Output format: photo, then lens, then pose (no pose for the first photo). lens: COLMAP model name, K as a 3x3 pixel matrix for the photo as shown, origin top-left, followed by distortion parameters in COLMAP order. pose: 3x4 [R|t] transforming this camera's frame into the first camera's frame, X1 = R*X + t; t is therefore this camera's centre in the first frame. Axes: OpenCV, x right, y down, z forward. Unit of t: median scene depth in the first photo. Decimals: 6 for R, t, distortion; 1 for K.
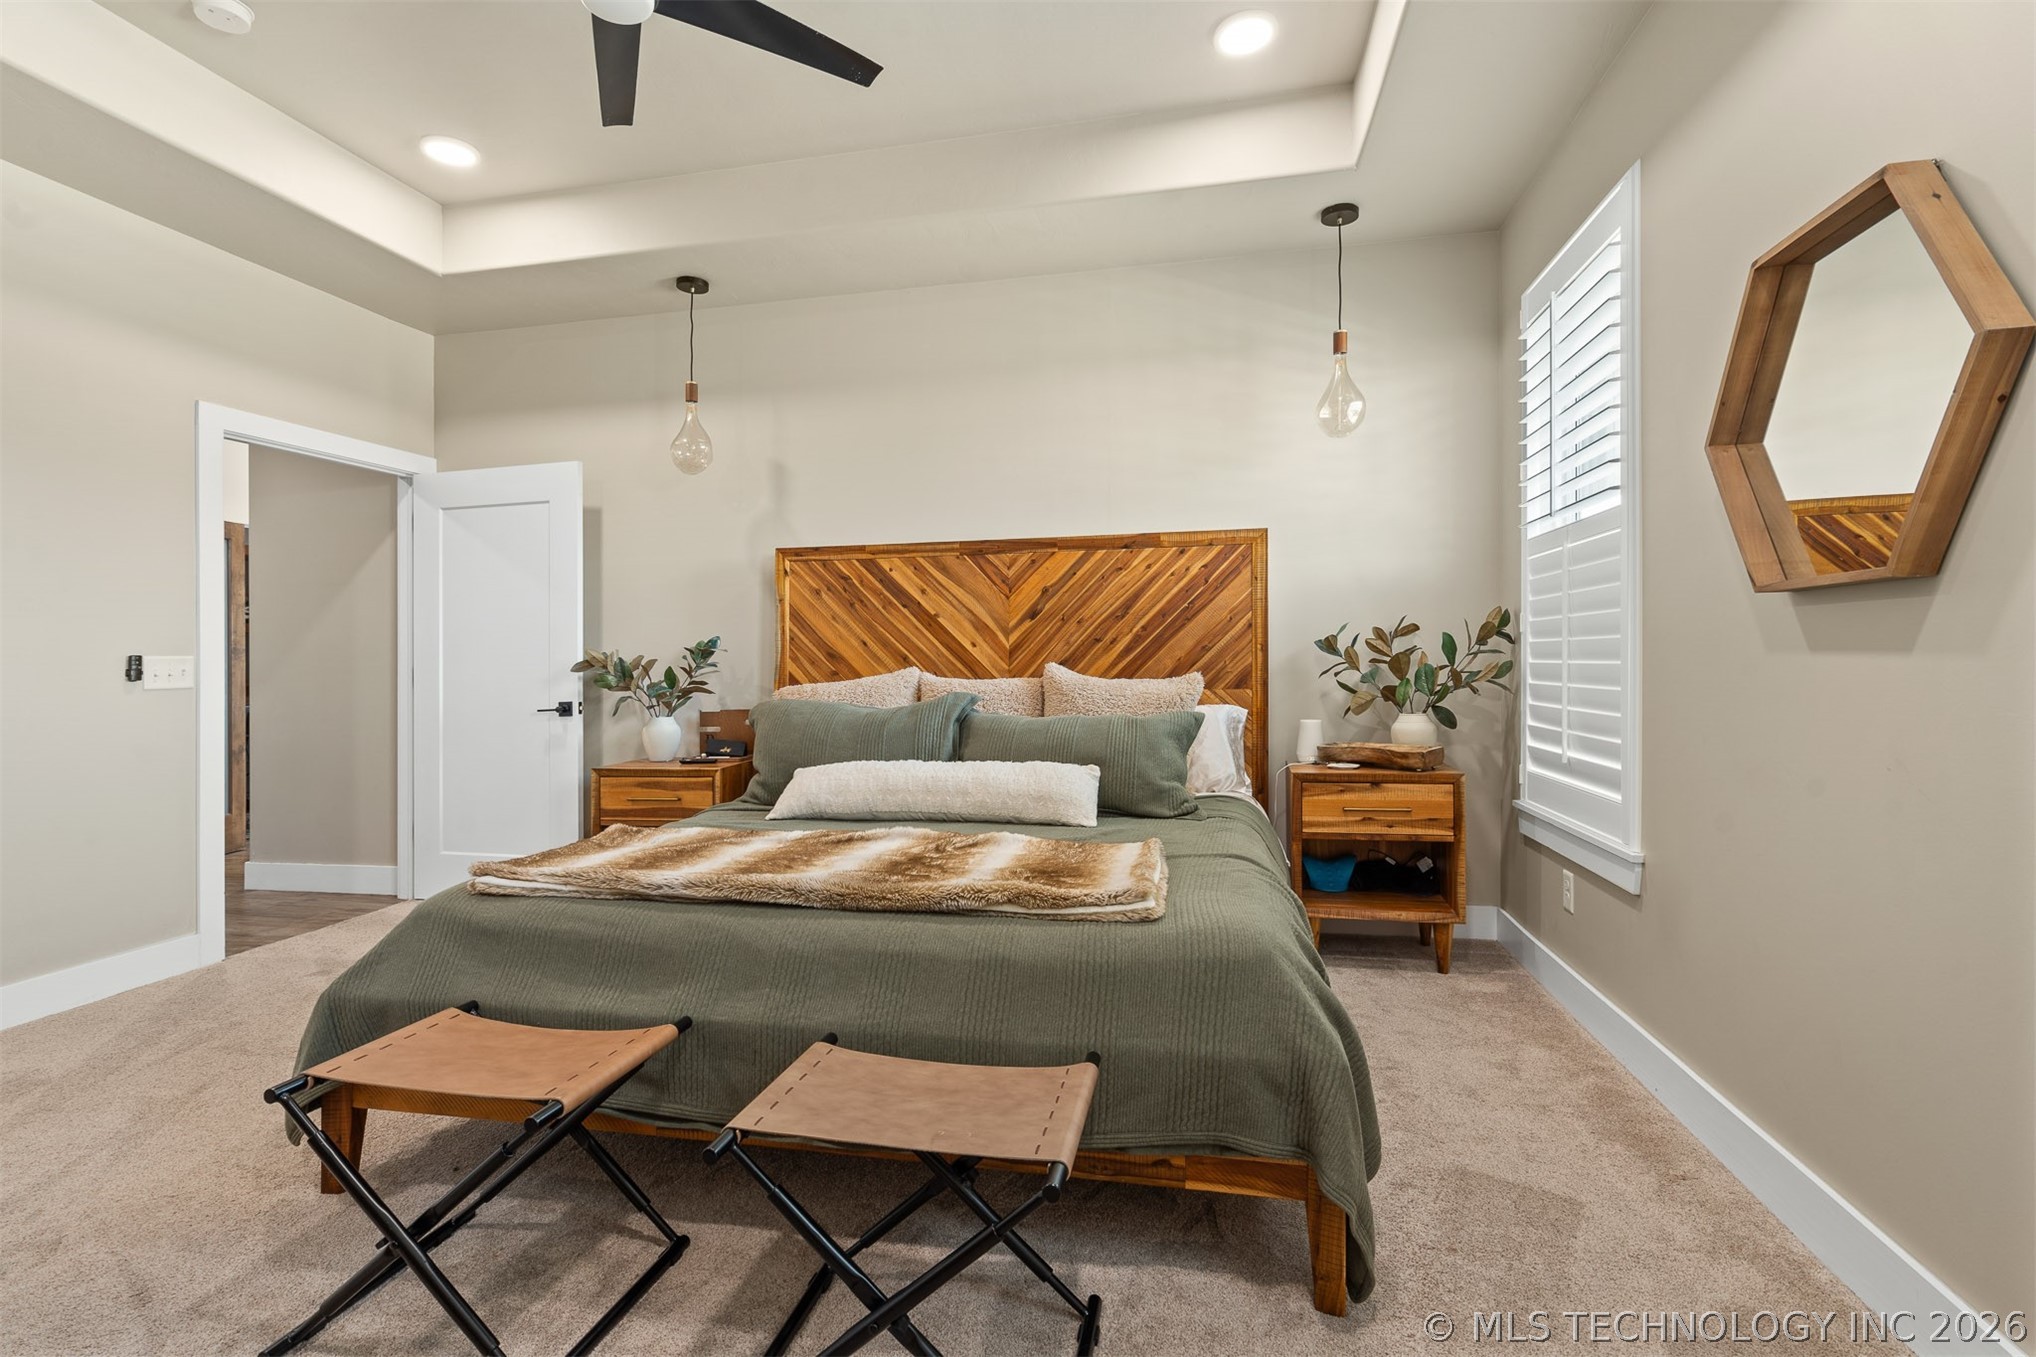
lens RADIAL K [[961.6, 0, 1003.5], [0, 961.6, 672.7], [0, 0, 1]] dist [0.000530, 0.000390]
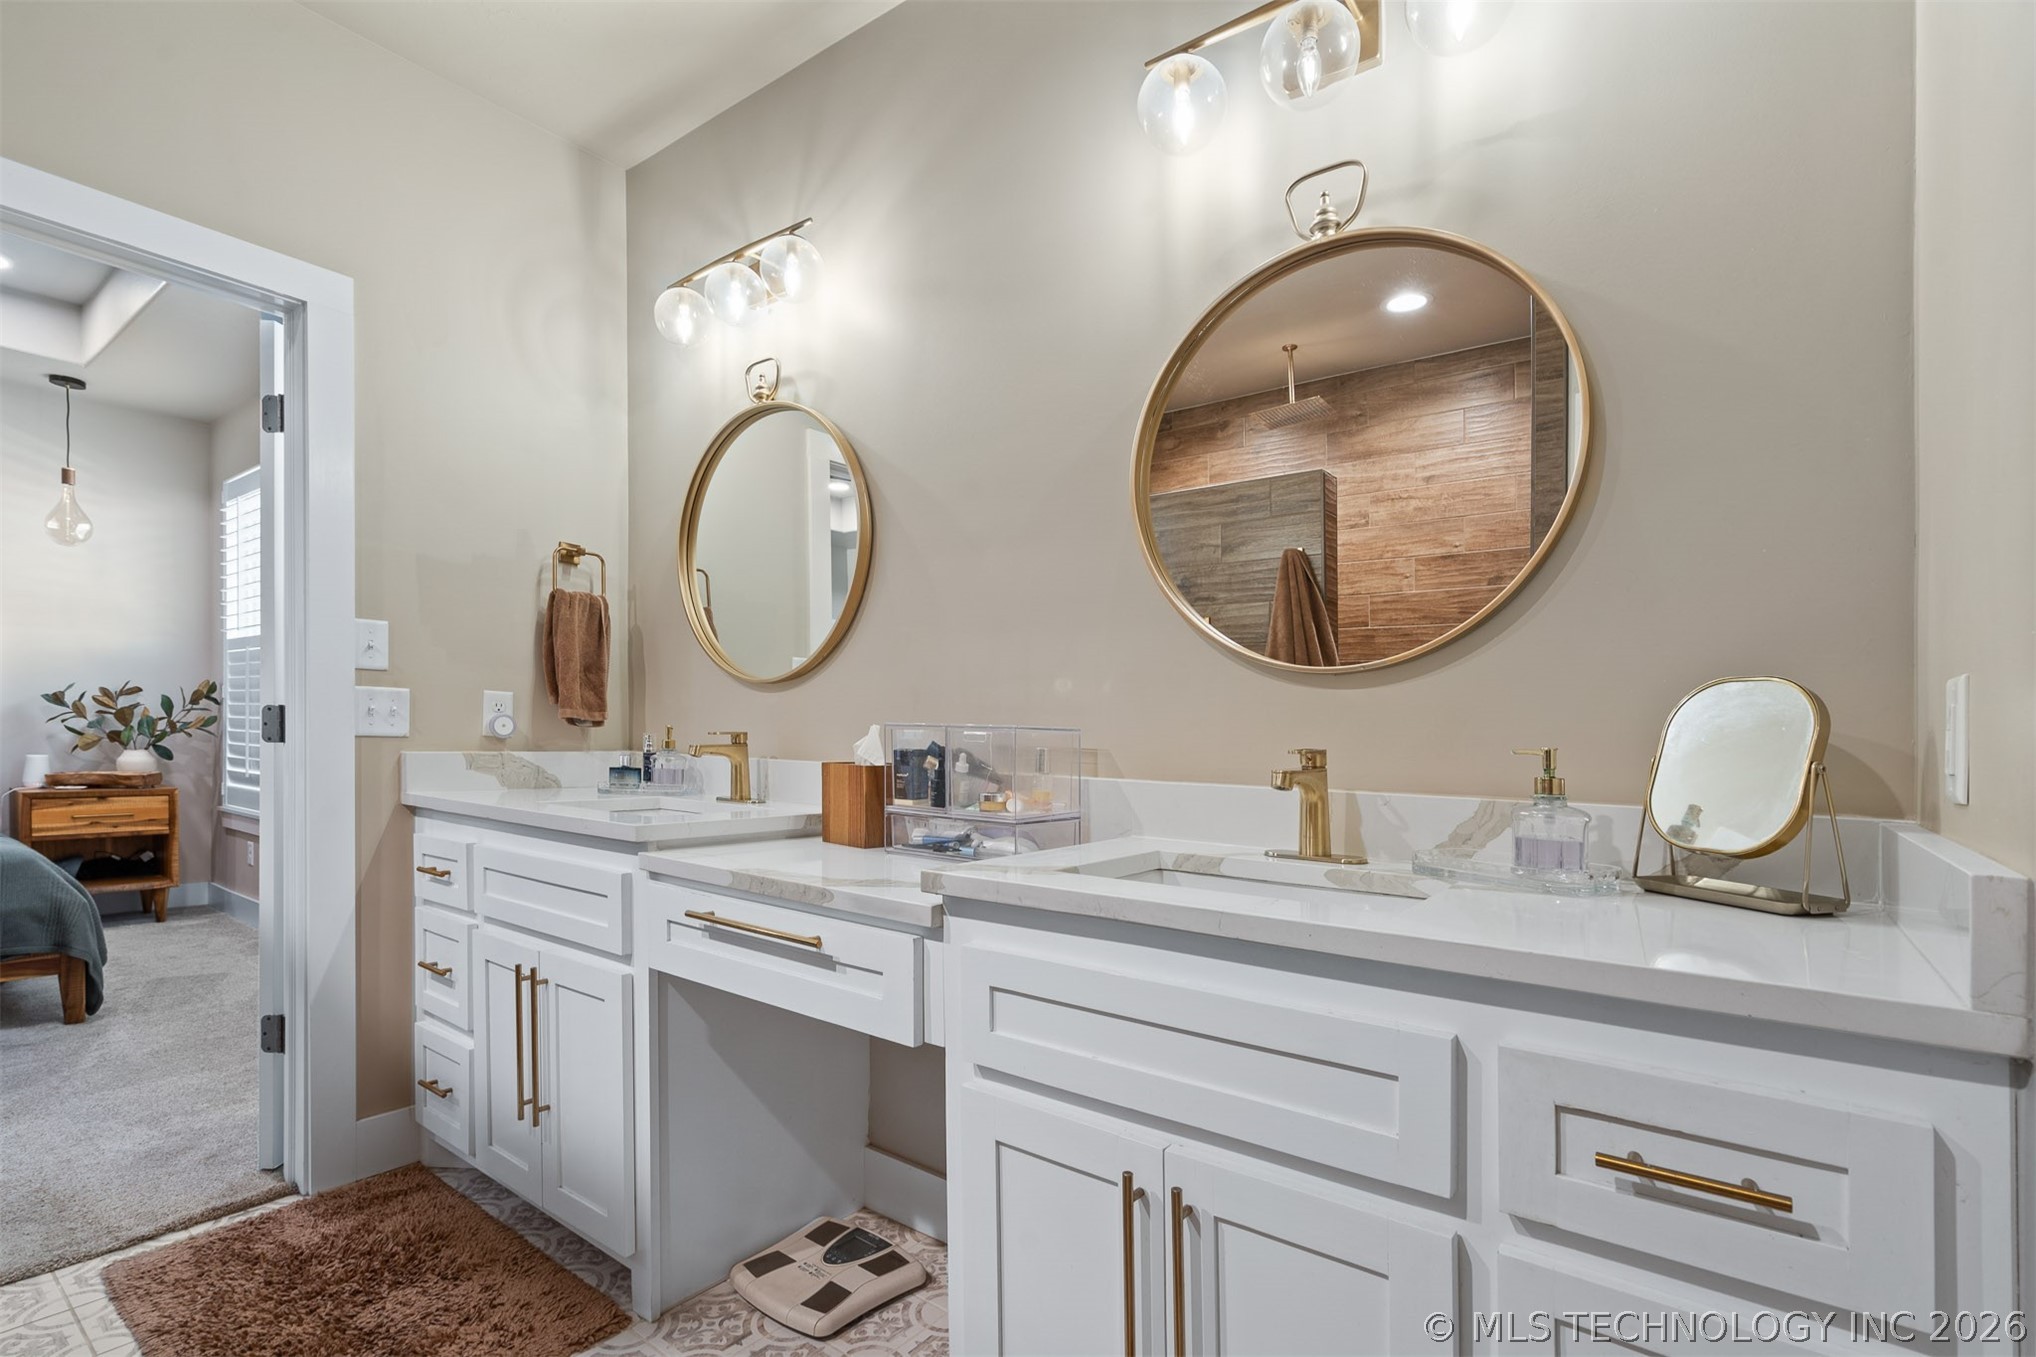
lens RADIAL K [[961.6, 0, 1036.8], [0, 961.6, 771.5], [0, 0, 1]] dist [0.000530, 0.000390]
pose [[0.415717, -0.011590, 0.909420, -0.317691], [-0.023095, 0.999462, 0.023295, 0.010012], [-0.909201, -0.030687, 0.415225, -0.809551]]
